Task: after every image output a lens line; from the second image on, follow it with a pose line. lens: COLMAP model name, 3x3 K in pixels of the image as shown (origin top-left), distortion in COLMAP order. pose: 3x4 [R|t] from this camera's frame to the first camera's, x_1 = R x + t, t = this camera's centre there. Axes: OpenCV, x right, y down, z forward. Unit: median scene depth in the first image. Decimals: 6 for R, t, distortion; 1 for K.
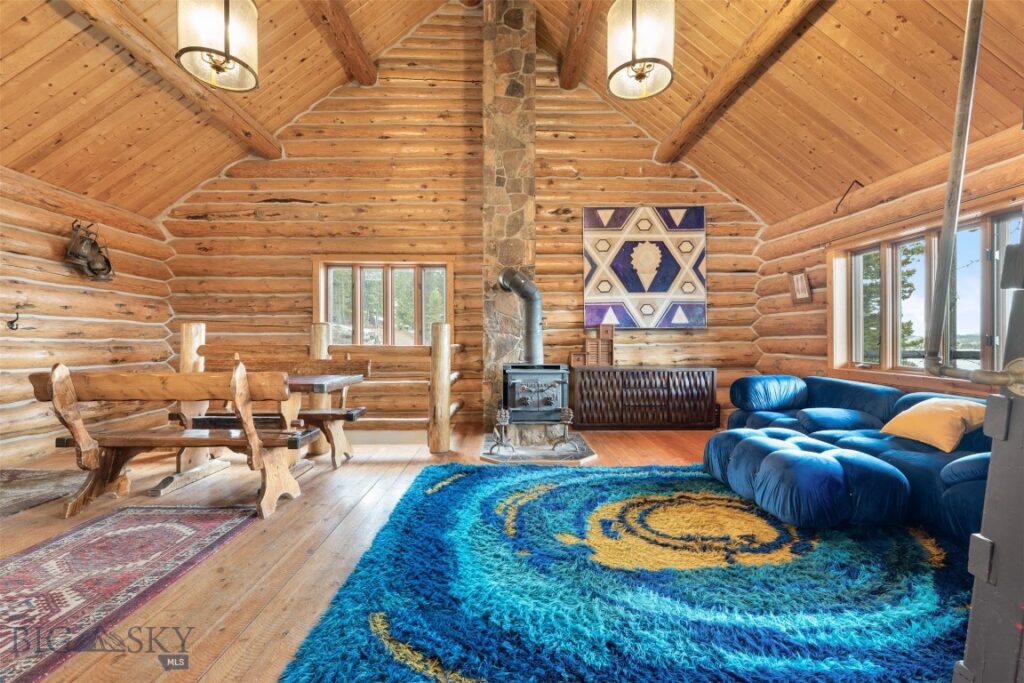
lens RADIAL K [[417.0, 0, 517.3], [0, 417.0, 340.7], [0, 0, 1]] dist [-0.002703, 0.000007]
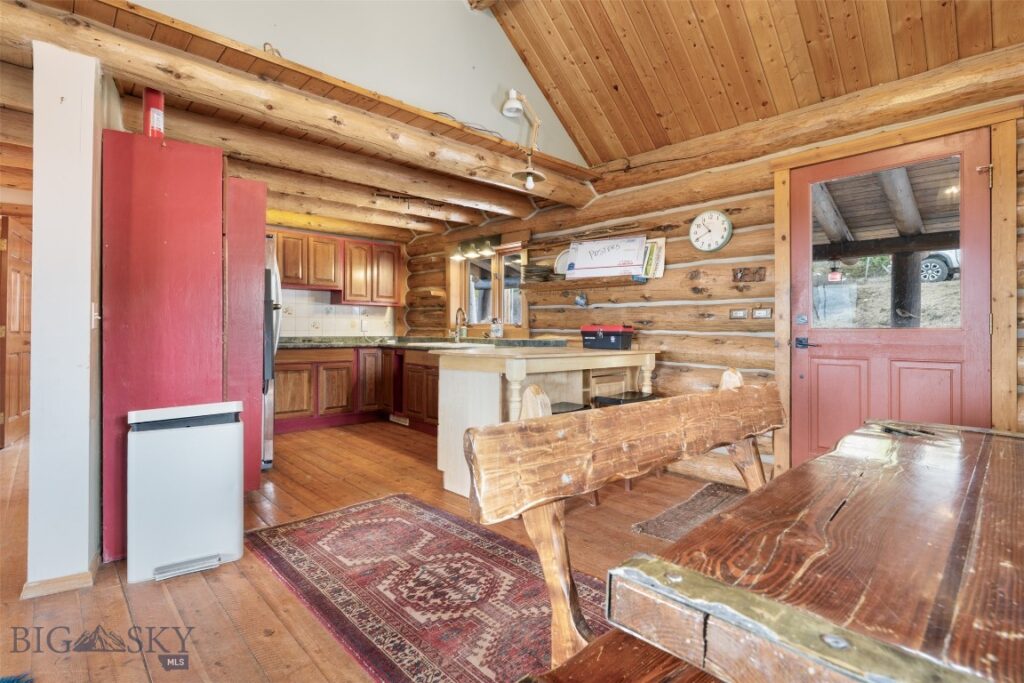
lens RADIAL K [[486.9, 0, 514.0], [0, 486.9, 328.1], [0, 0, 1]] dist [0.000962, -0.000224]
pose [[-0.740844, -0.009367, -0.671612, -0.170521], [-0.011705, 0.999931, -0.001034, -0.002167], [0.671576, 0.007095, -0.740902, 0.672678]]
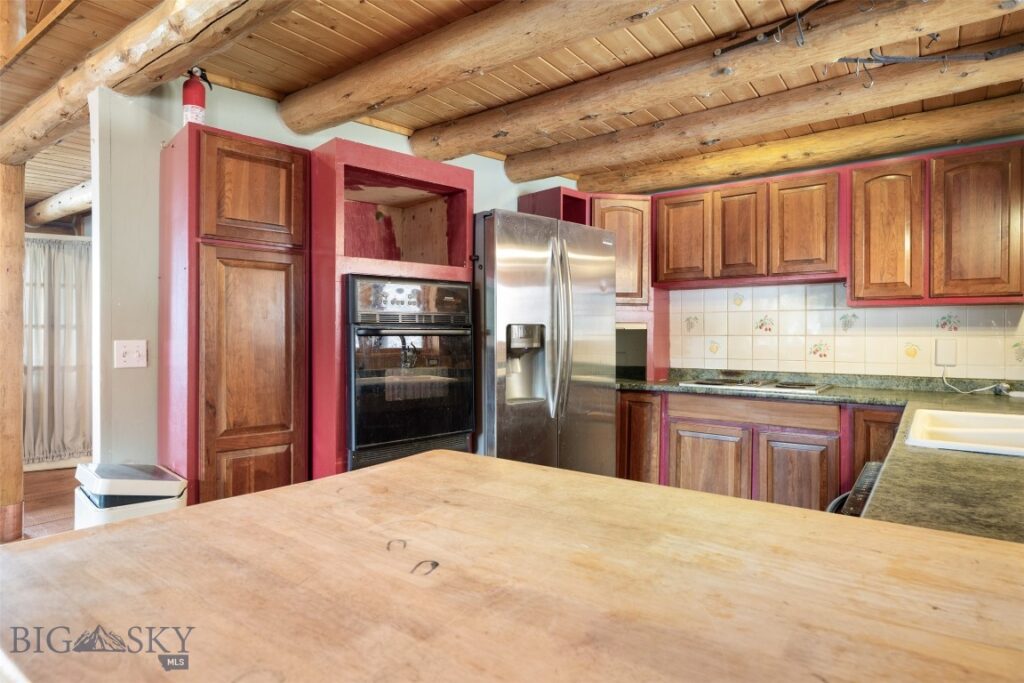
lens RADIAL K [[583.6, 0, 499.6], [0, 583.6, 337.0], [0, 0, 1]] dist [0.001665, -0.001628]
pose [[-0.774309, -0.005738, 0.632782, -0.762247], [0.000269, 0.999956, 0.009397, -0.028833], [-0.632808, 0.007446, -0.774273, 0.290134]]
